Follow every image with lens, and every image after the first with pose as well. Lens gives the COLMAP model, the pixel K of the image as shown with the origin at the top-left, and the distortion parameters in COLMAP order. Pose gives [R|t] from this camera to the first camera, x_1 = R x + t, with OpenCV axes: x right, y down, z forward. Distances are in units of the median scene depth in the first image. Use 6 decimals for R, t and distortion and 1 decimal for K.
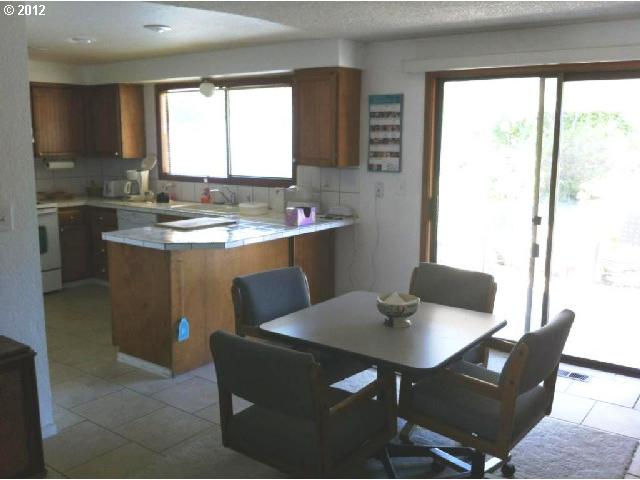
lens RADIAL K [[613.7, 0, 320.0], [0, 613.7, 240.0], [0, 0, 1]] dist [0.084019, -0.142794]
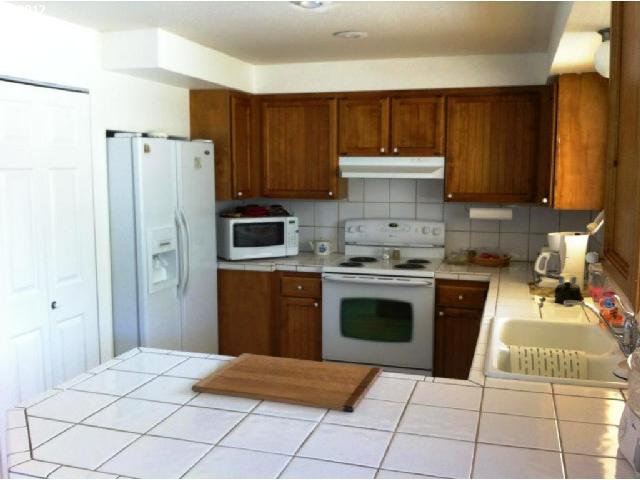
lens RADIAL K [[613.7, 0, 320.0], [0, 613.7, 240.0], [0, 0, 1]] dist [0.084019, -0.142794]
pose [[0.326588, 0.111546, -0.938561, 0.187499], [-0.147663, 0.986840, 0.065902, -0.156271], [0.933561, 0.117068, 0.338762, 0.881692]]
